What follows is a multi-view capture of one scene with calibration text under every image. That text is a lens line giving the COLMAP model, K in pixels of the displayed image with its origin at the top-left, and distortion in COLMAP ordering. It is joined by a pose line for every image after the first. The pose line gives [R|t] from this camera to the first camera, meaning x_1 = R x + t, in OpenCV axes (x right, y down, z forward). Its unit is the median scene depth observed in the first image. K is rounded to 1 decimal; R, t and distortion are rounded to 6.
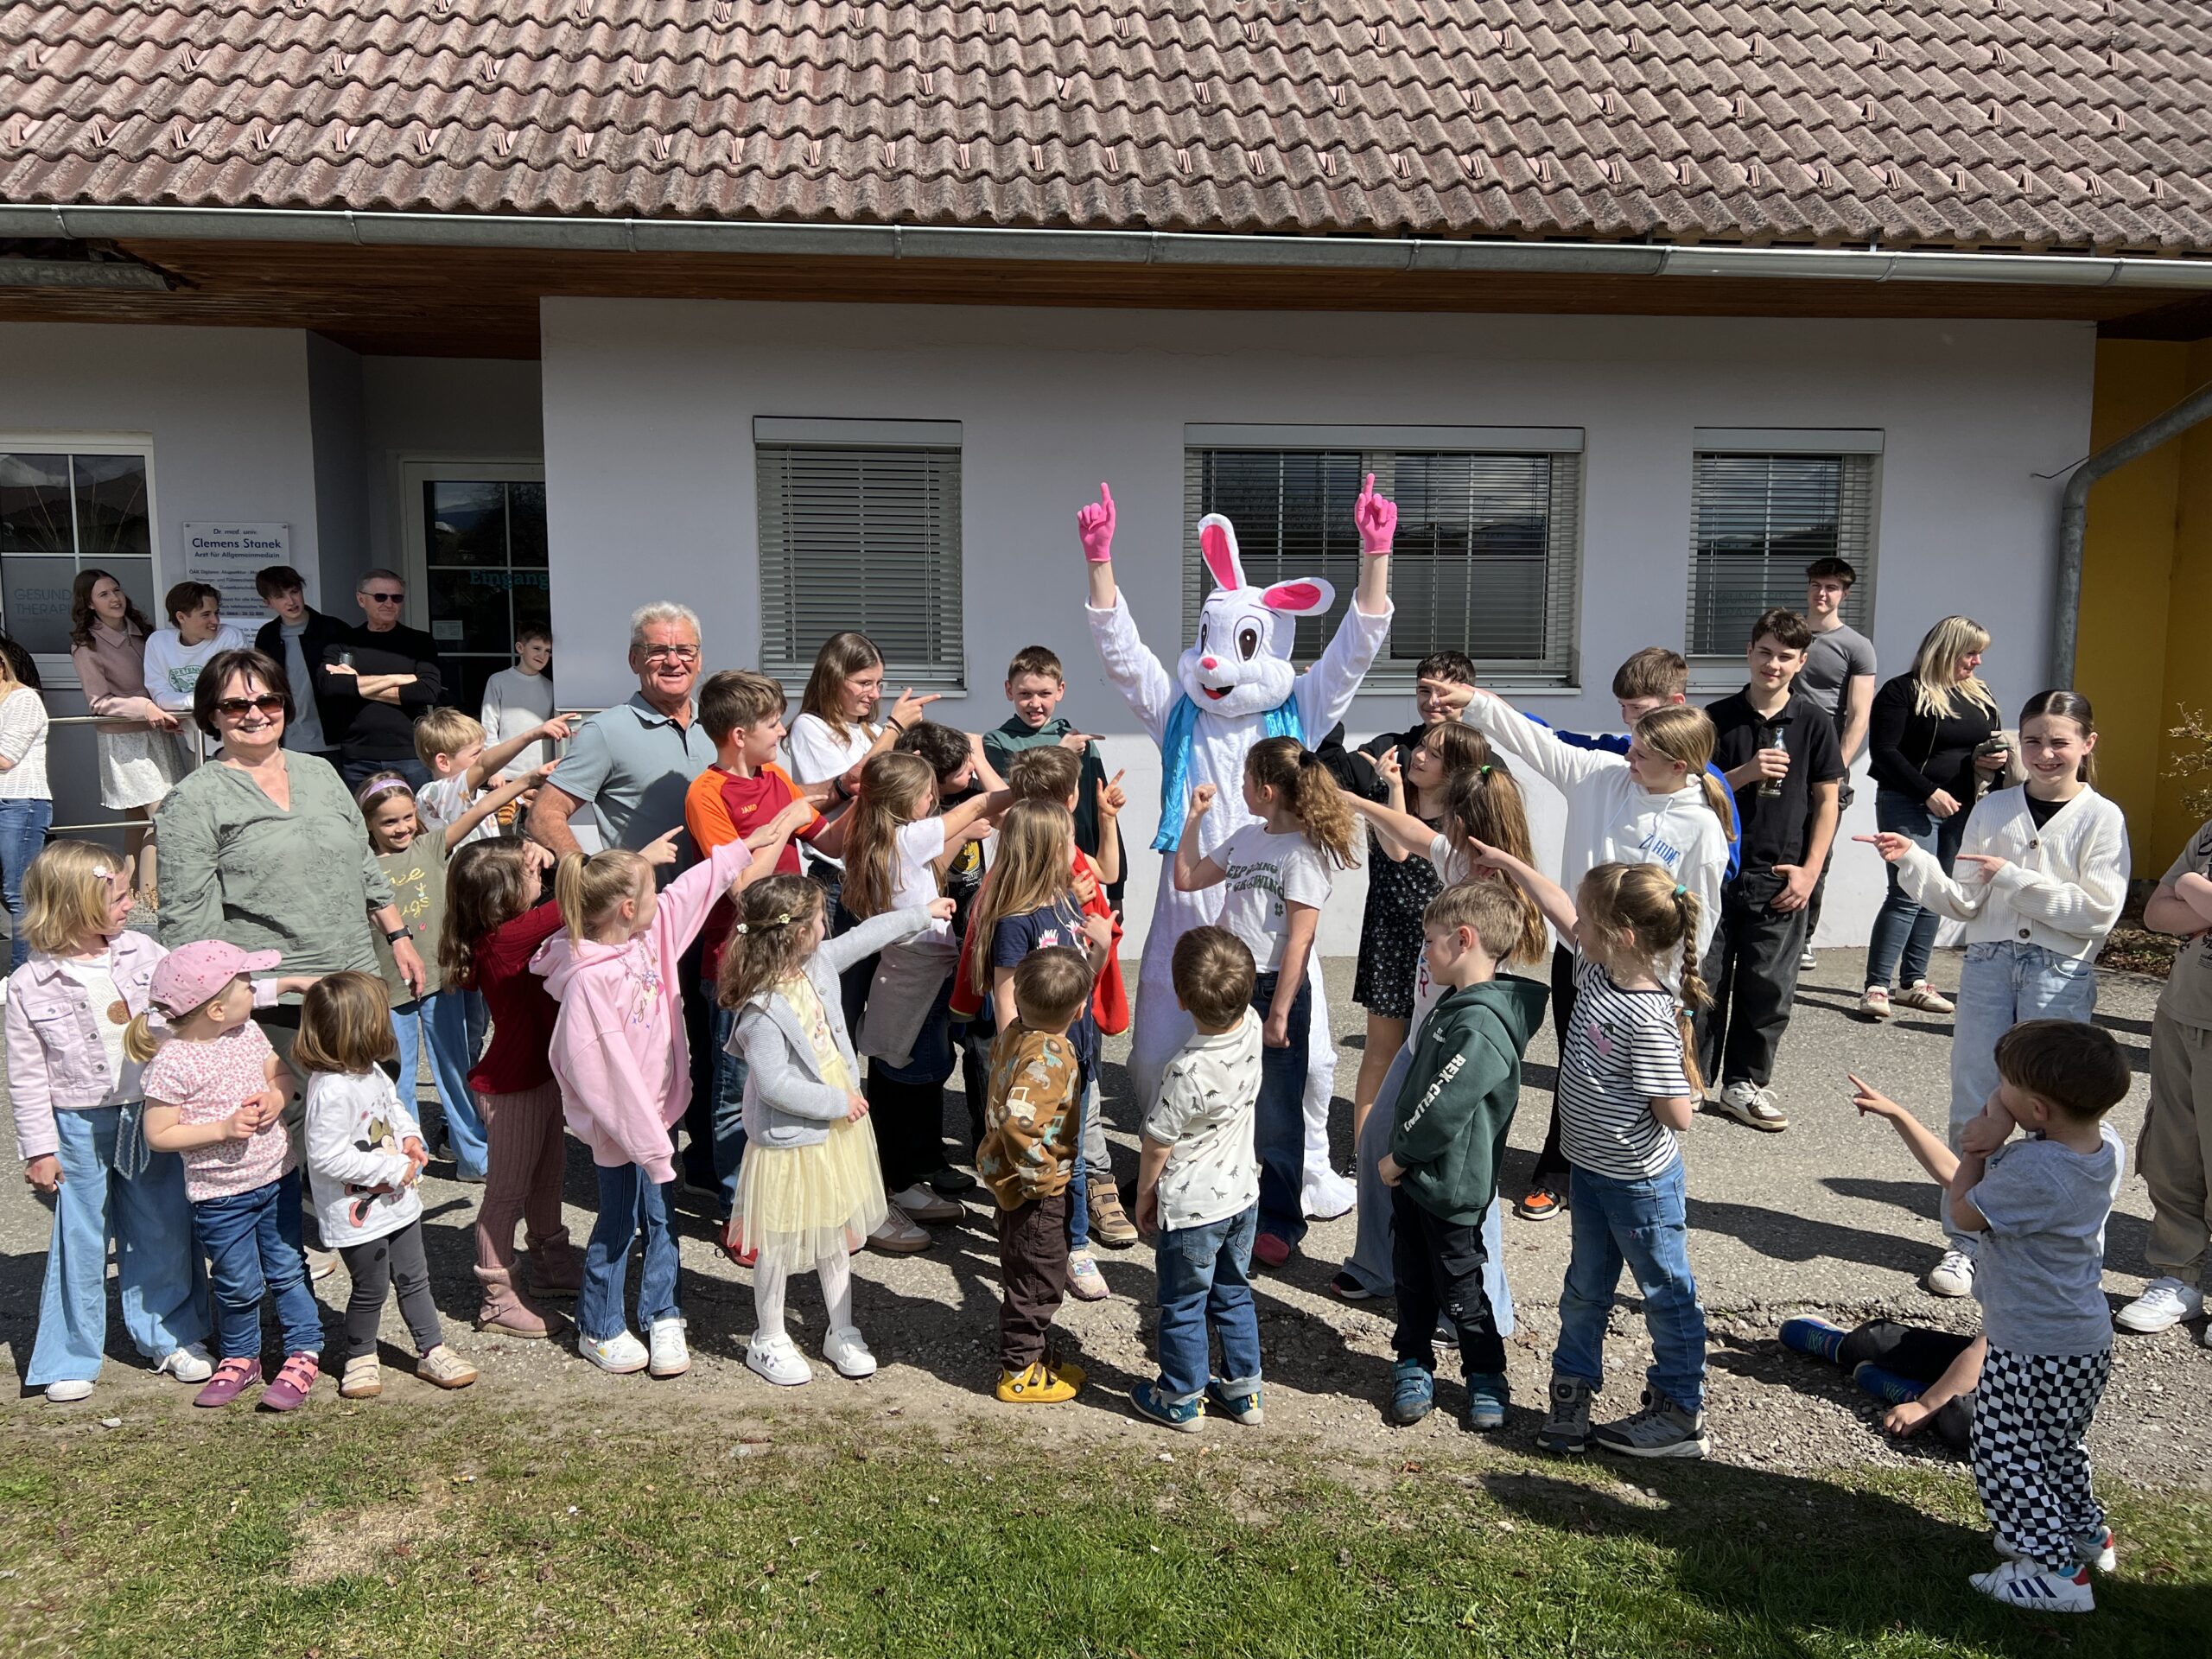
lens RADIAL K [[1657.7, 0, 1102.3], [0, 1657.7, 836.3], [0, 0, 1]] dist [0.047031, -0.049402]
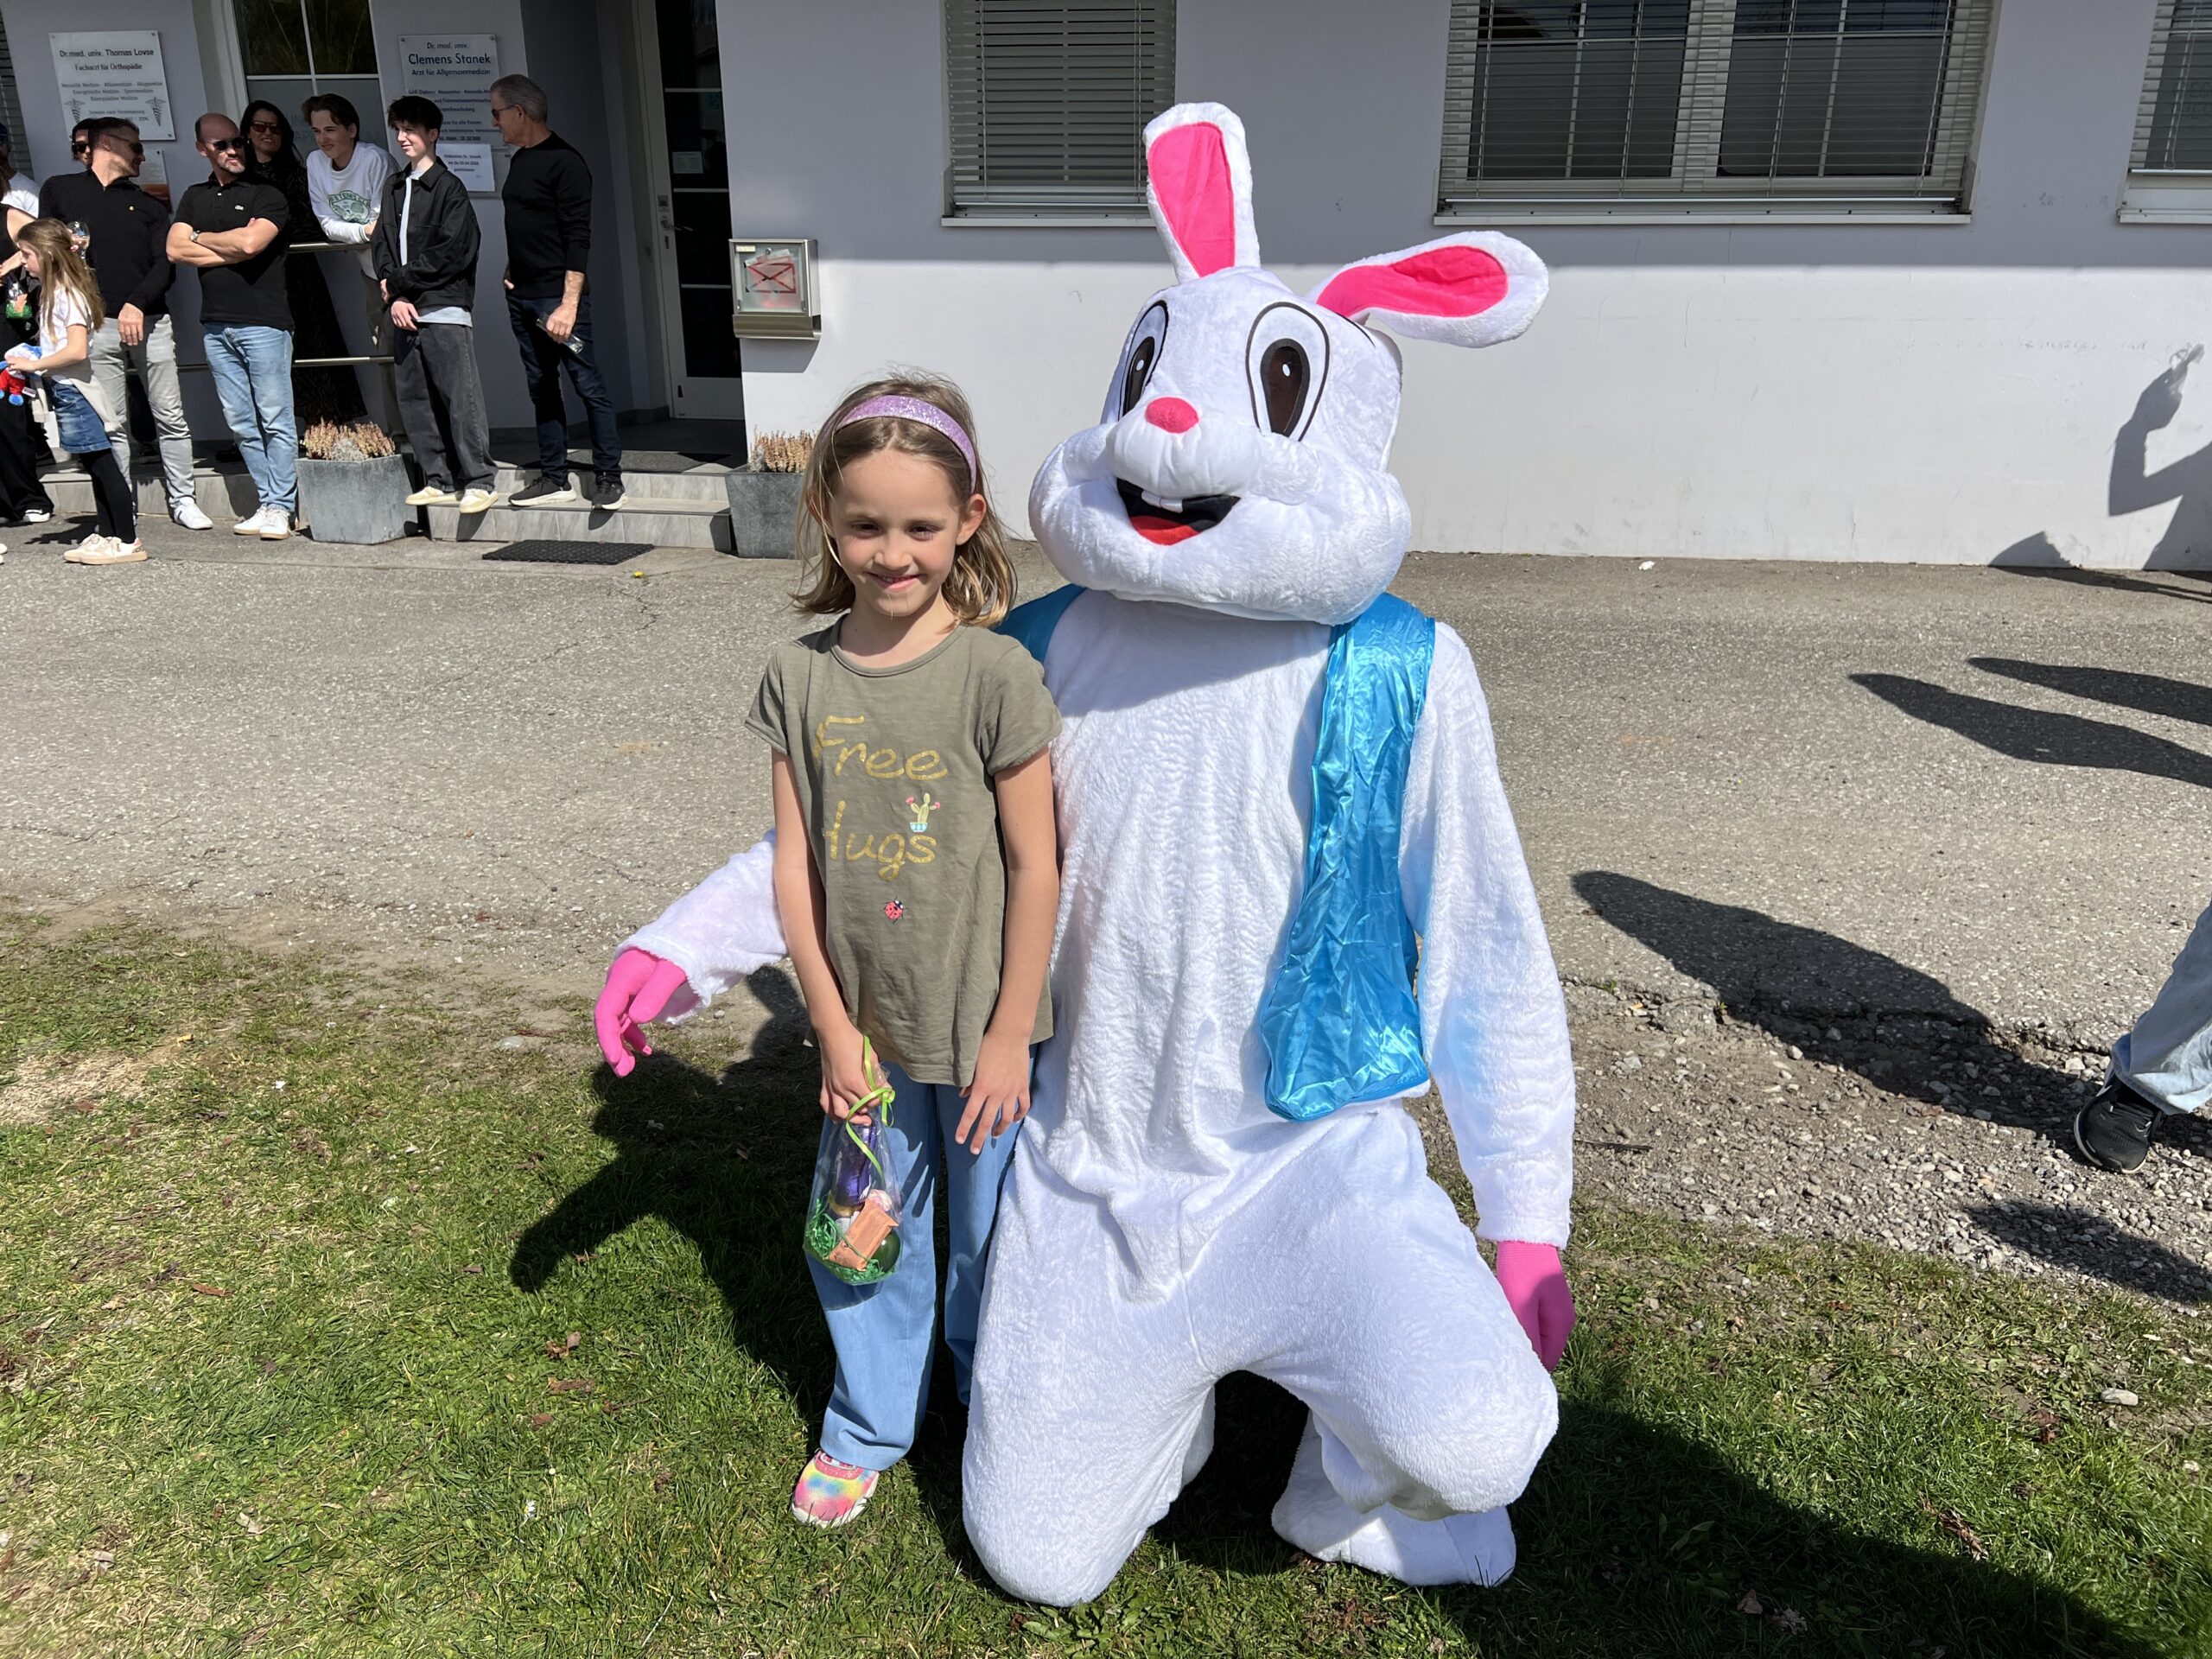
lens RADIAL K [[1657.7, 0, 1122.5], [0, 1657.7, 837.9], [0, 0, 1]] dist [0.047031, -0.049402]
pose [[0.966210, 0.087746, -0.242360, 0.146526], [-0.028898, 0.971221, 0.236421, 0.021892], [0.256130, -0.221429, 0.940939, 0.134842]]
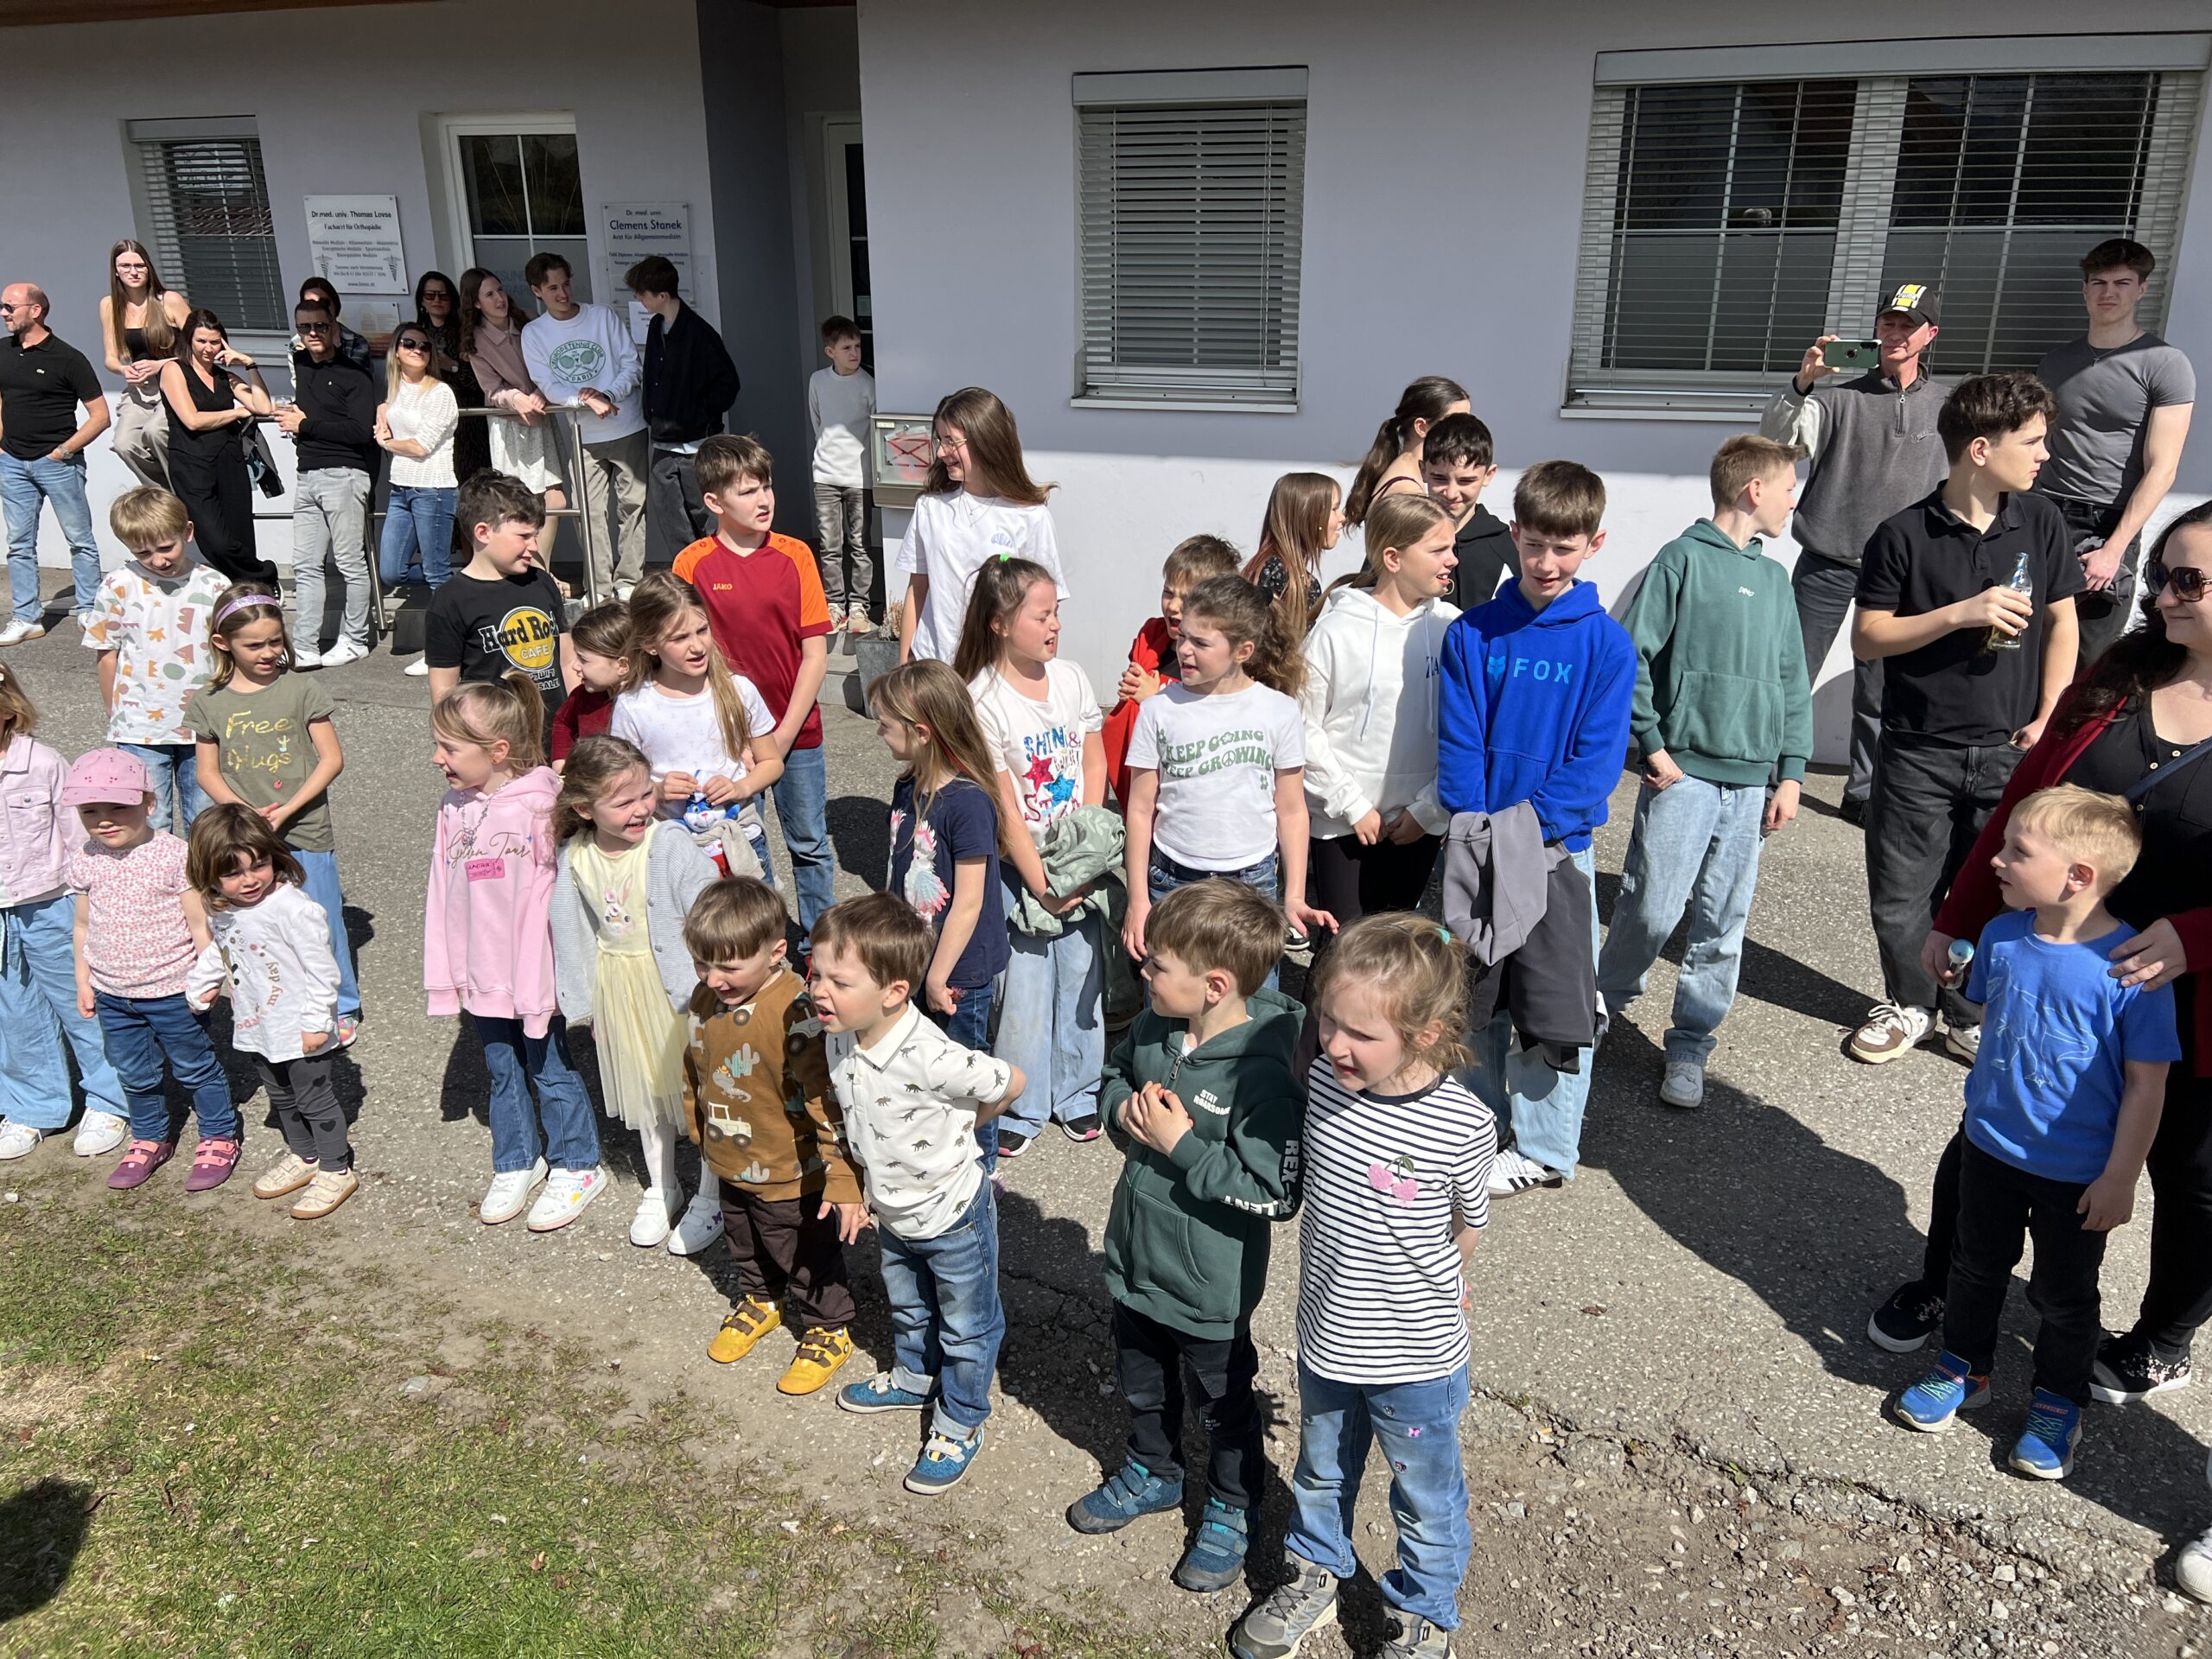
lens RADIAL K [[1657.7, 0, 1137.4], [0, 1657.7, 814.9], [0, 0, 1]] dist [0.047031, -0.049402]
pose [[0.915130, 0.126520, -0.382792, 0.225708], [-0.043078, 0.974733, 0.219180, -0.077225], [0.400850, -0.184088, 0.897458, 0.188447]]
